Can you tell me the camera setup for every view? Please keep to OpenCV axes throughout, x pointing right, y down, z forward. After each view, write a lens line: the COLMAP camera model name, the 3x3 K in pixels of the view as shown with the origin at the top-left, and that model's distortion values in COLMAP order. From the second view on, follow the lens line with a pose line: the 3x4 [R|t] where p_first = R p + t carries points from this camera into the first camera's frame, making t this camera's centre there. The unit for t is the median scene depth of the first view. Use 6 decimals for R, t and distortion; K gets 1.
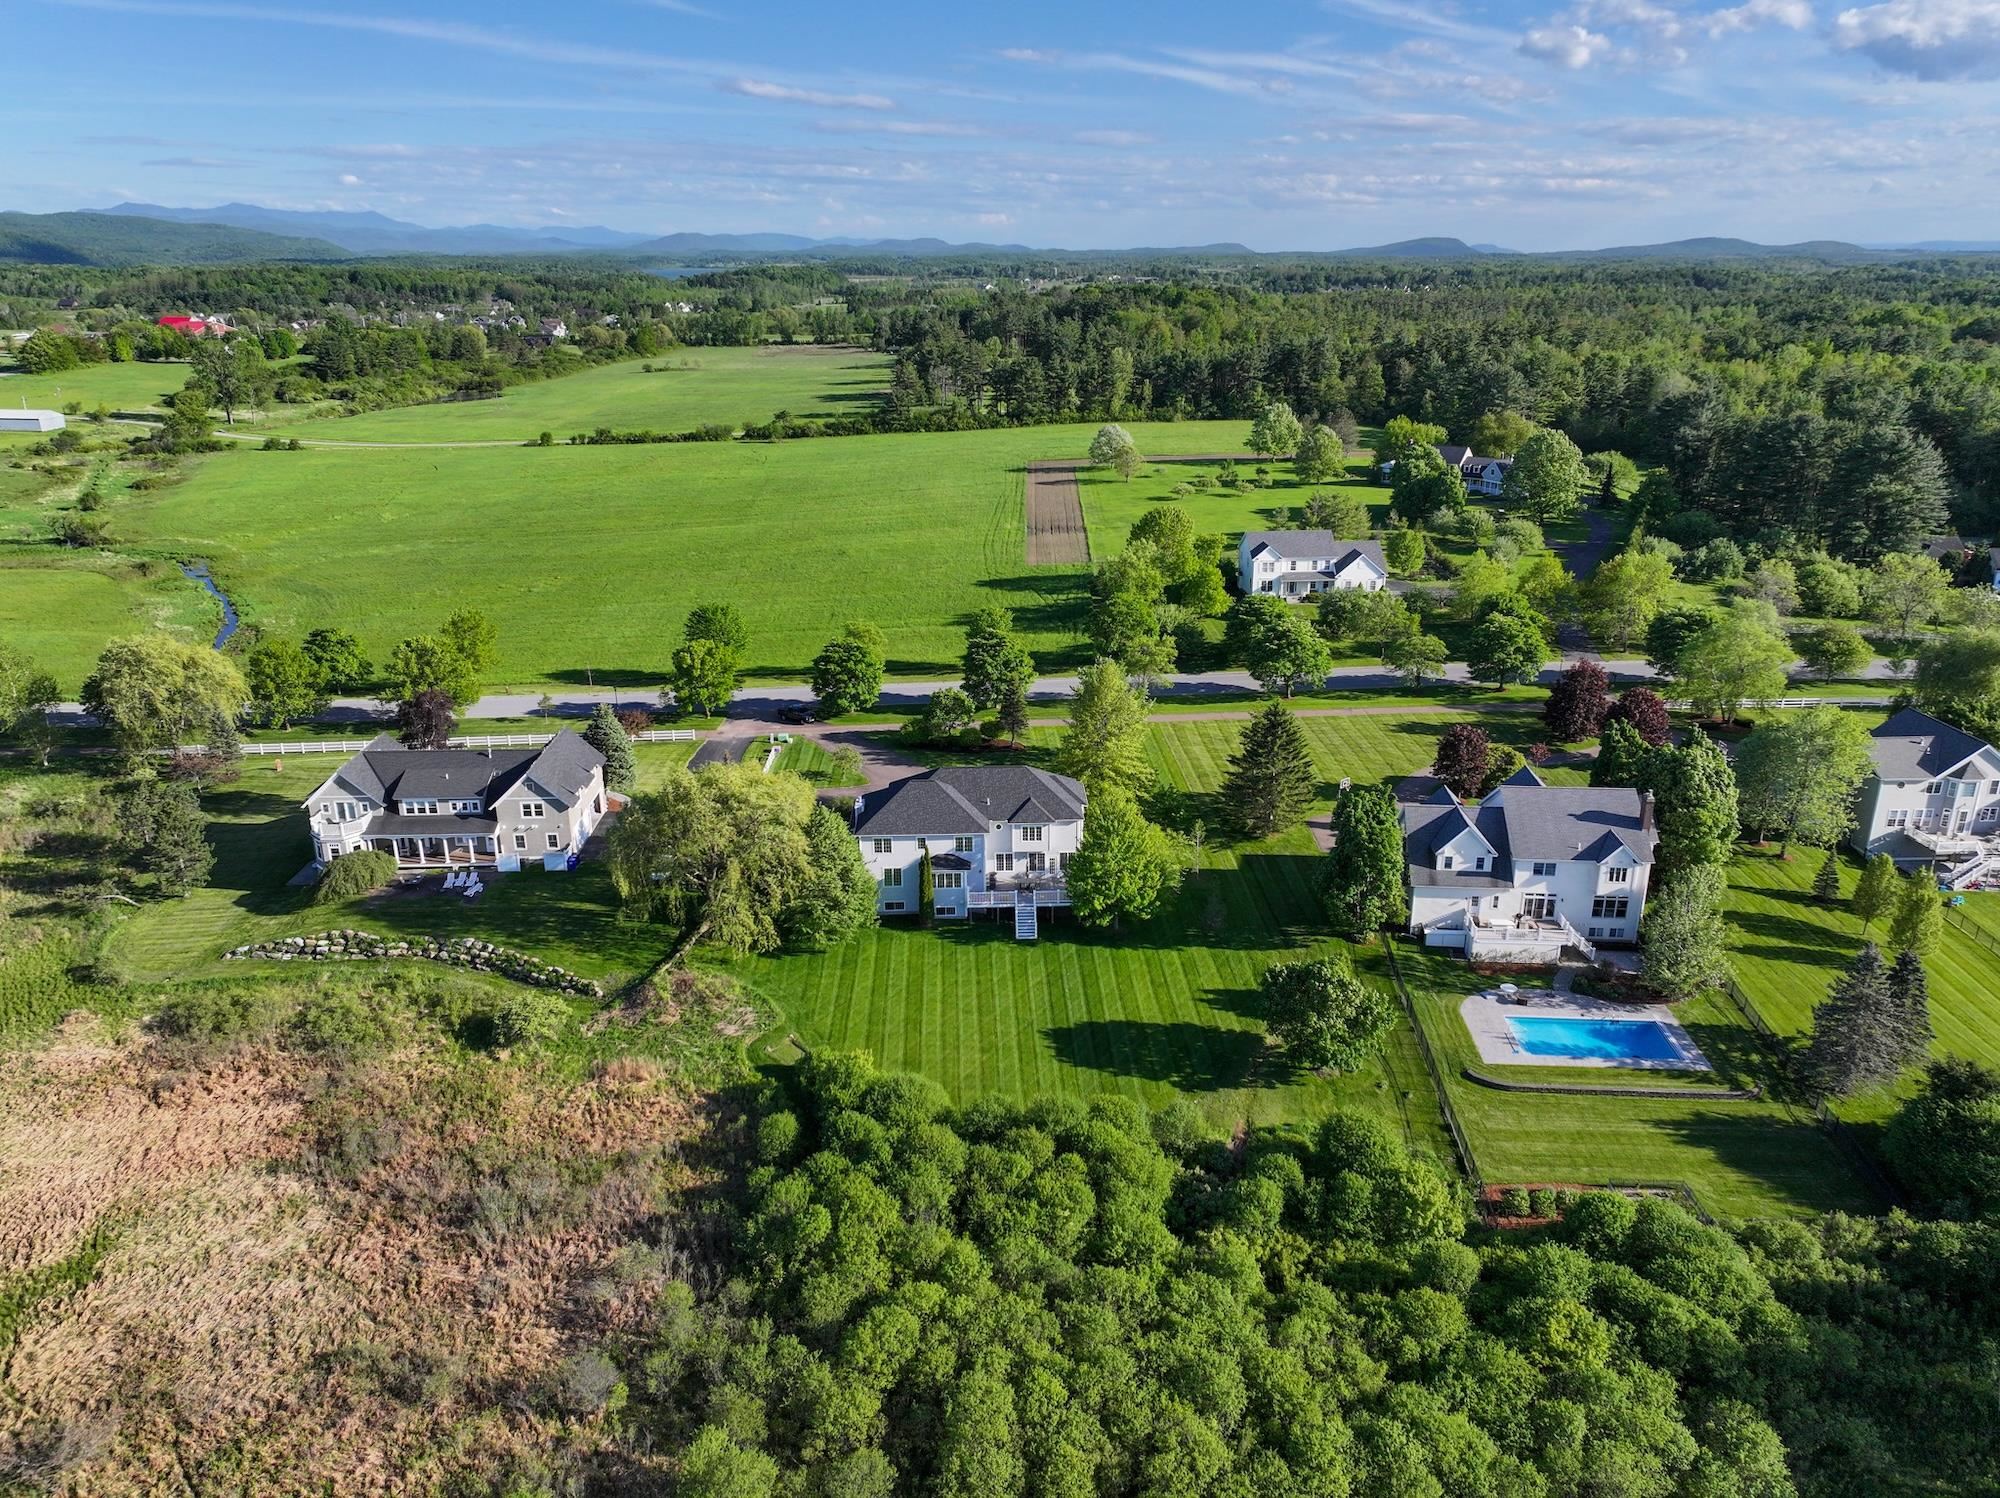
lens RADIAL K [[1382.2, 0, 1000.0], [0, 1382.2, 749.0], [0, 0, 1]] dist [0.001868, 0.002933]
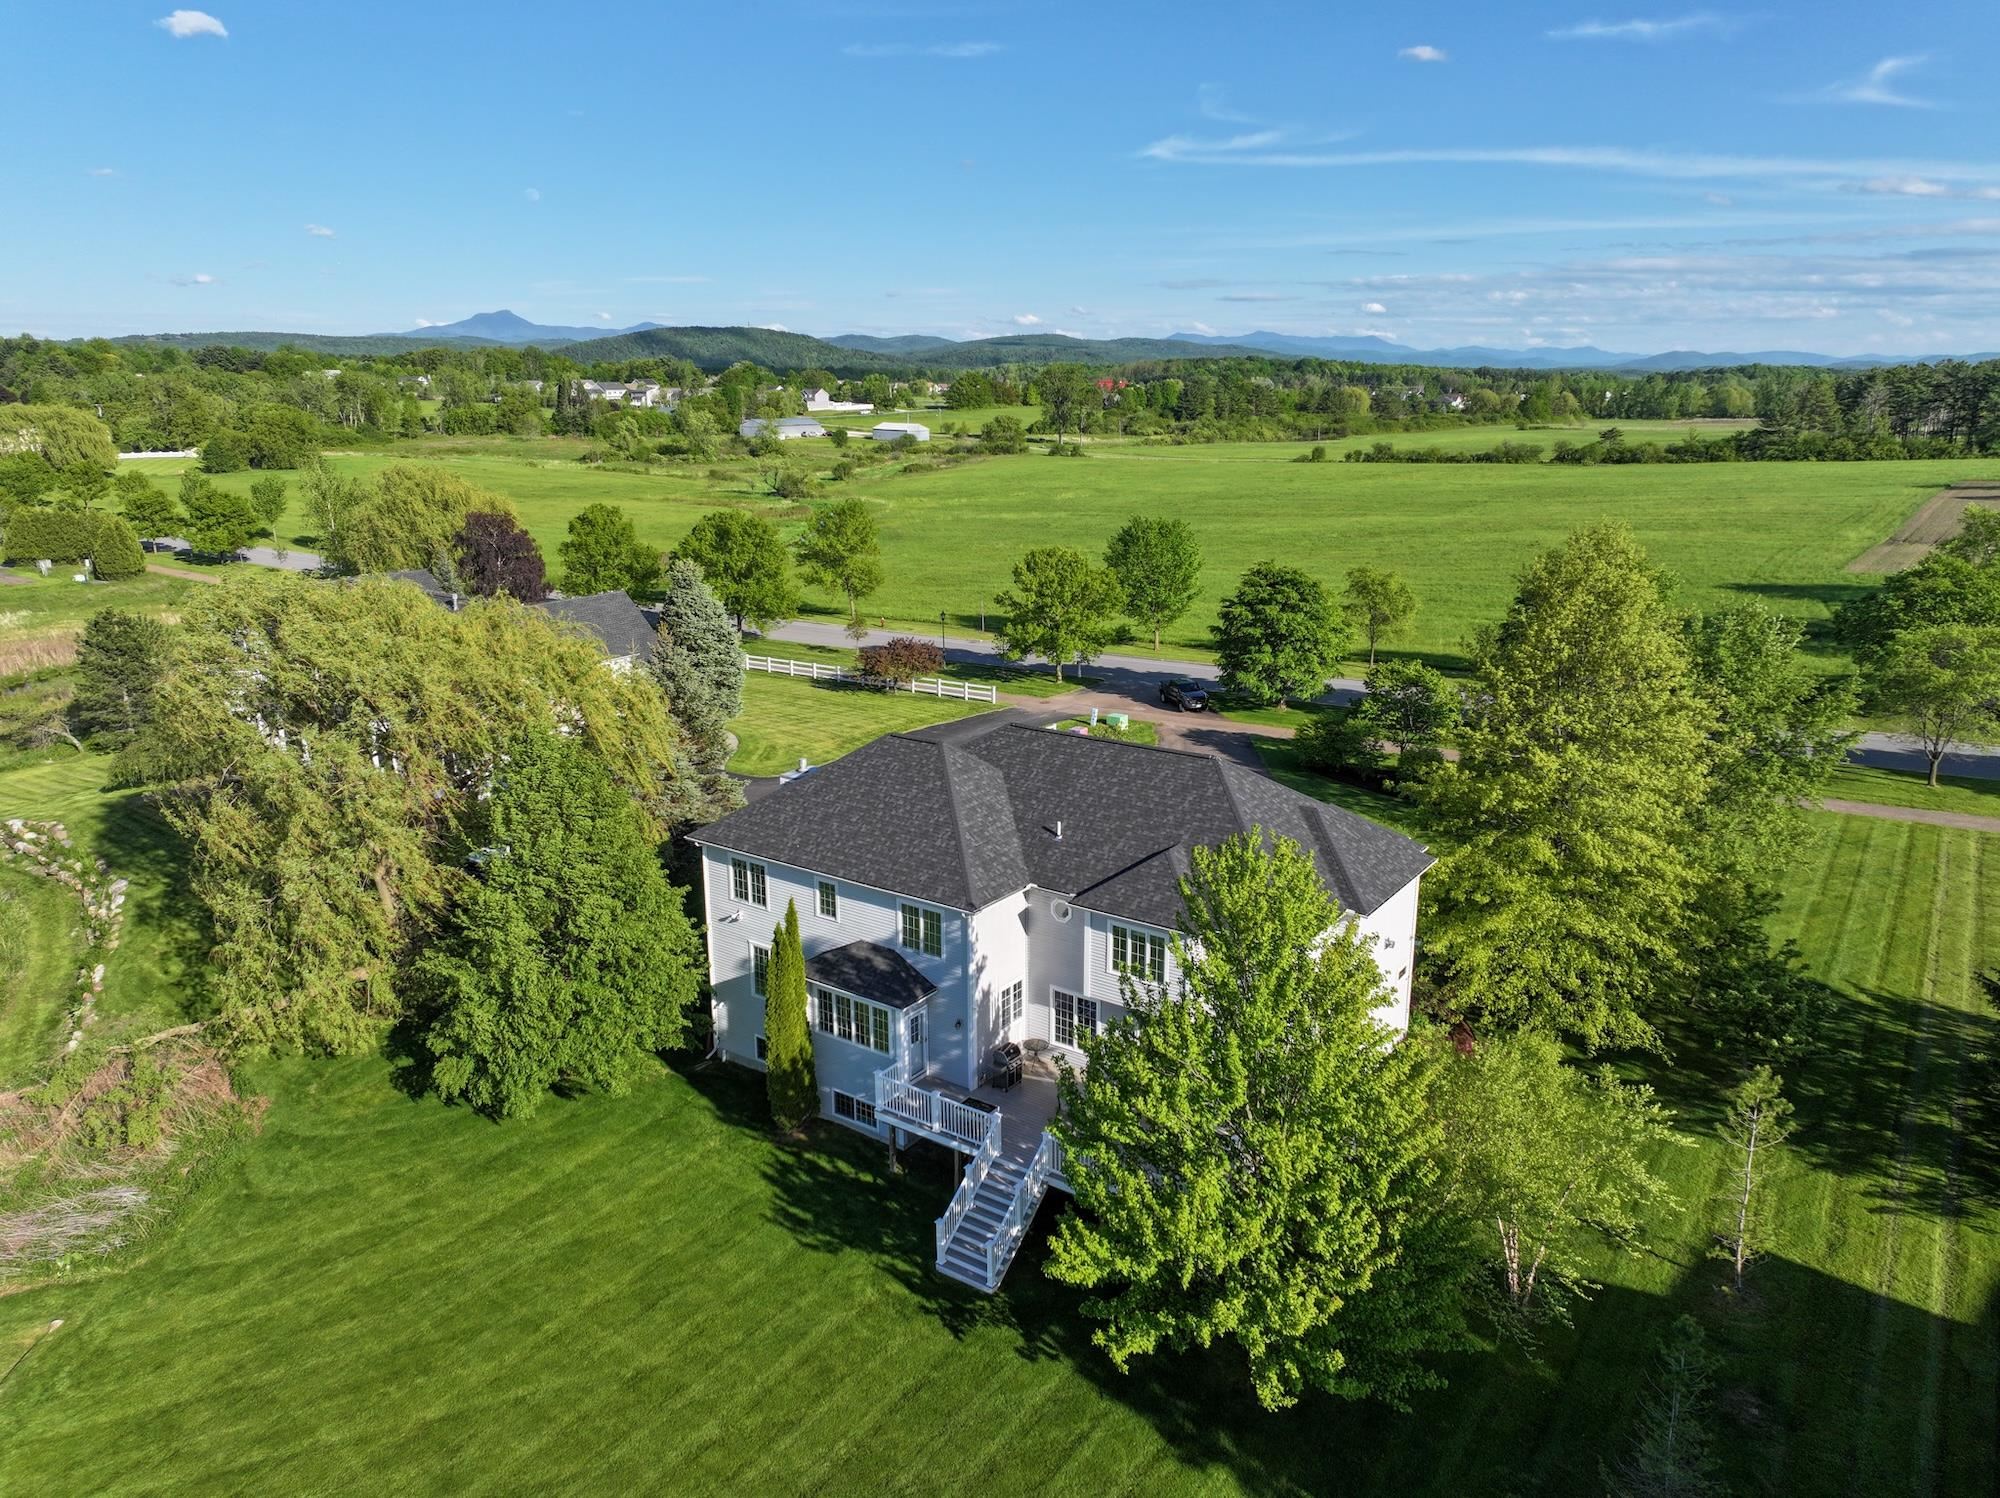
lens RADIAL K [[1382.2, 0, 1000.0], [0, 1382.2, 749.0], [0, 0, 1]] dist [0.001868, 0.002933]
pose [[0.796163, 0.157376, -0.584258, 0.126204], [-0.201582, 0.979411, -0.010879, 0.017862], [0.570517, 0.126437, 0.811495, 0.517258]]
